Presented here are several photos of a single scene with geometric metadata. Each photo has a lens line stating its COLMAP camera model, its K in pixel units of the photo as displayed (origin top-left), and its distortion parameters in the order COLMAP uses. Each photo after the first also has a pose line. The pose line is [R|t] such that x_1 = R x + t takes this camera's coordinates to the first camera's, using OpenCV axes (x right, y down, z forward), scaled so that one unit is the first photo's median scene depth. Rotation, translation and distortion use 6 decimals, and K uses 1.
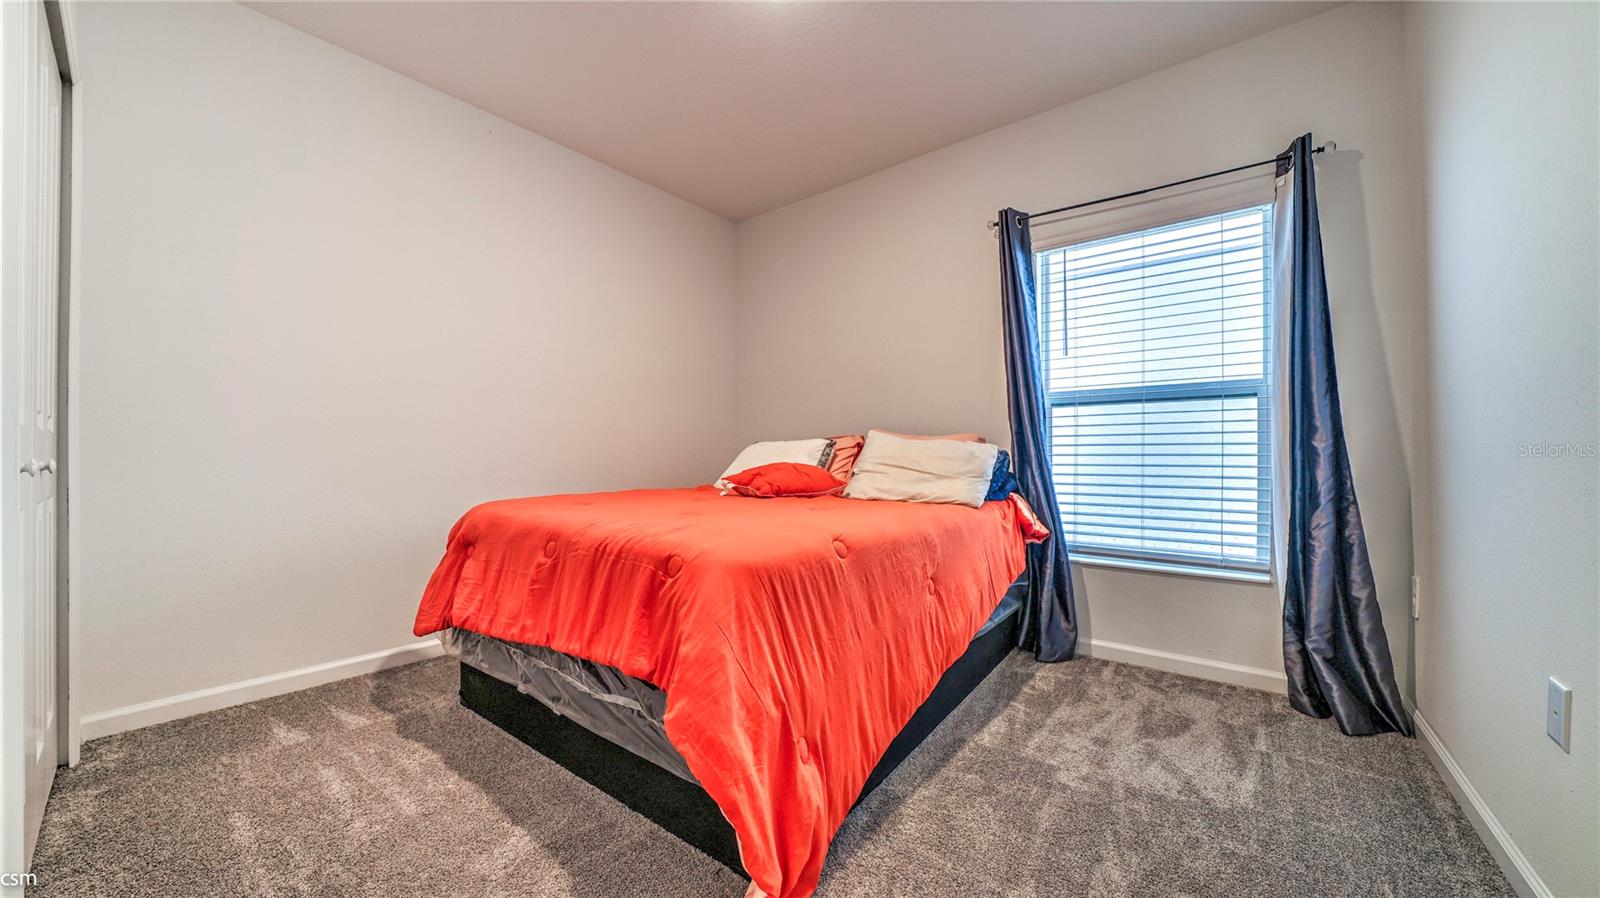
lens RADIAL K [[558.5, 0, 788.8], [0, 558.5, 453.6], [0, 0, 1]] dist [-0.023215, 0.002564]
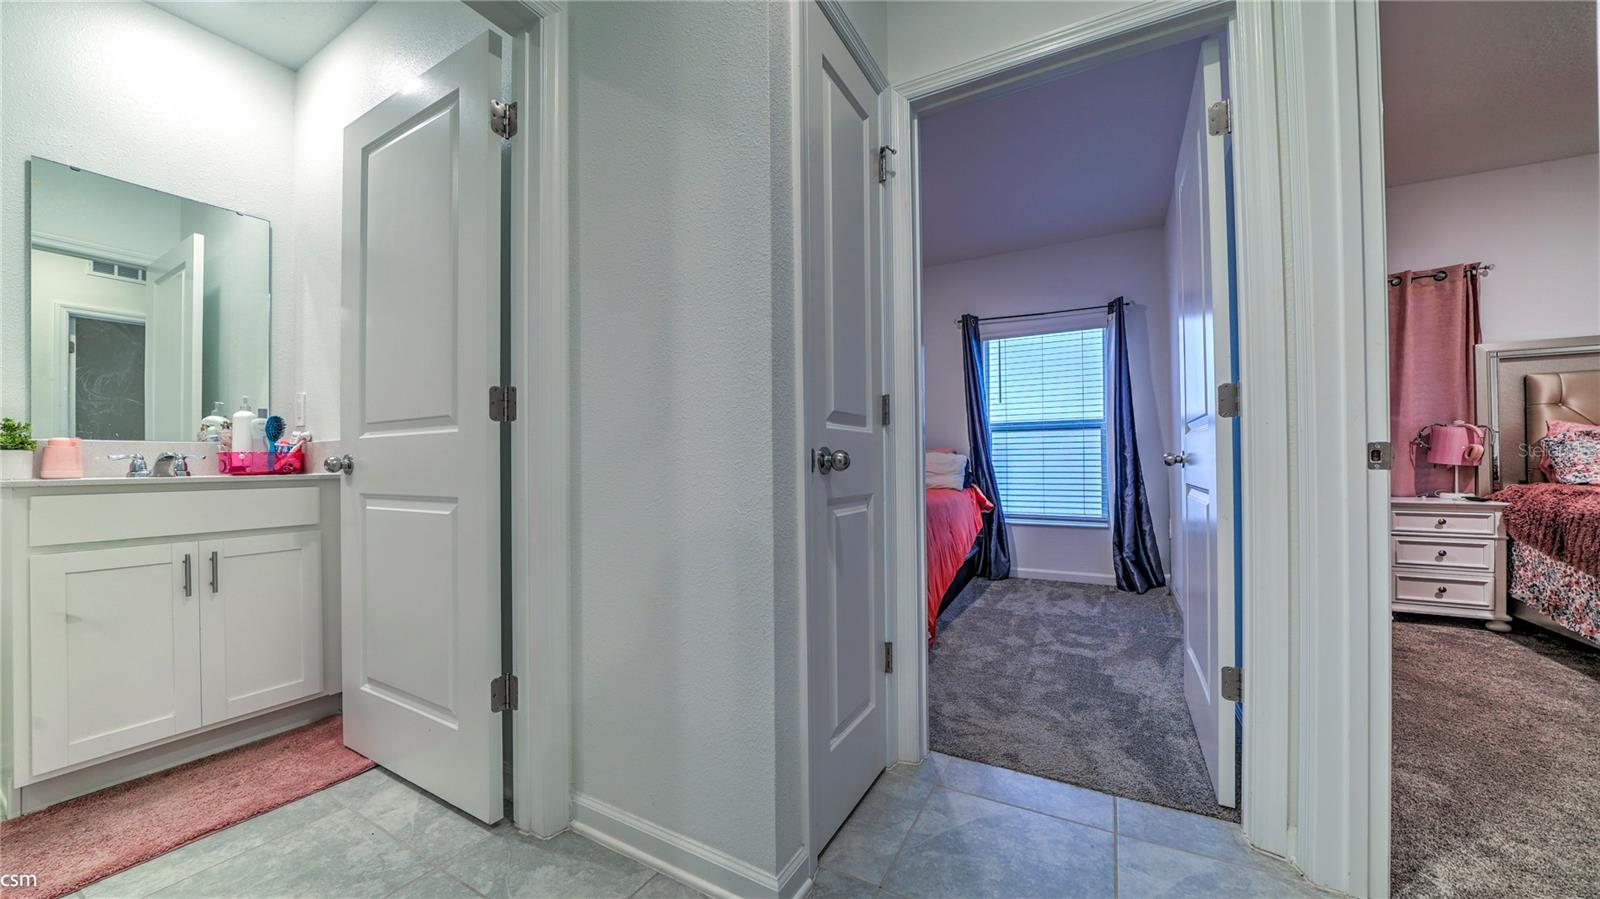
lens RADIAL K [[558.5, 0, 788.1], [0, 558.5, 457.2], [0, 0, 1]] dist [-0.023215, 0.002564]
pose [[0.986367, -0.006683, 0.164427, -0.510396], [0.008727, 0.999893, -0.011710, 0.005258], [-0.164331, 0.012986, 0.986320, -0.689403]]
